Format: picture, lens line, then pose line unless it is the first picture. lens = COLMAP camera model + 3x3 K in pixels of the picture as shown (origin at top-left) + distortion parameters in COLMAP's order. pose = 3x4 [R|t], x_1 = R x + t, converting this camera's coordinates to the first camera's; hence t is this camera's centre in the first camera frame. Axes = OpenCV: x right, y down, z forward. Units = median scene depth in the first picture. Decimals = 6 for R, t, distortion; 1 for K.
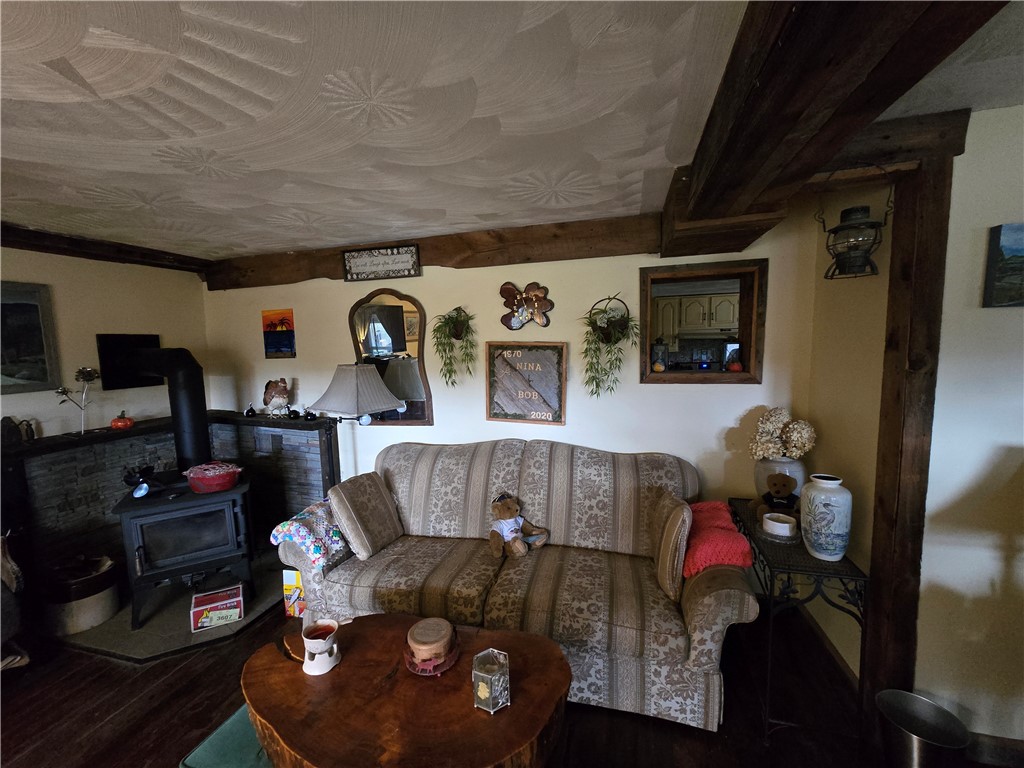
lens RADIAL K [[416.4, 0, 510.0], [0, 416.4, 392.3], [0, 0, 1]] dist [-0.006404, 0.002054]
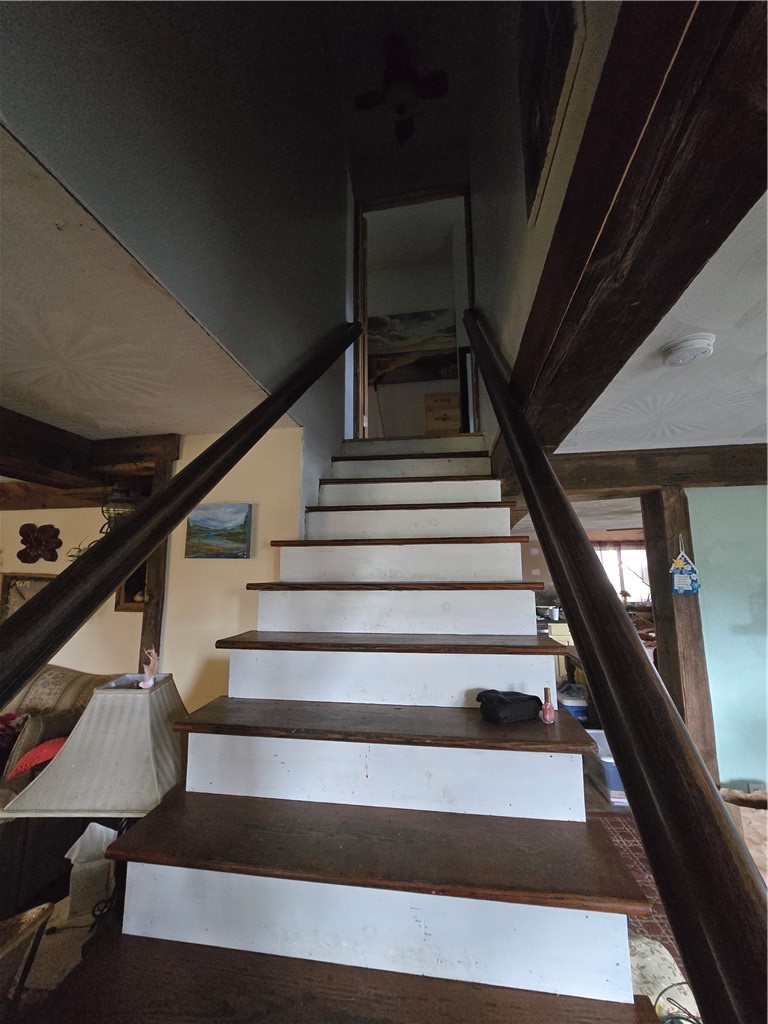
lens RADIAL K [[416.4, 0, 384.0], [0, 416.4, 517.3], [0, 0, 1]] dist [-0.006404, 0.002054]
pose [[0.992375, 0.044158, 0.115075, 0.886550], [-0.013077, 0.966072, -0.257941, 0.013981], [-0.122561, 0.254470, 0.959283, -0.283144]]
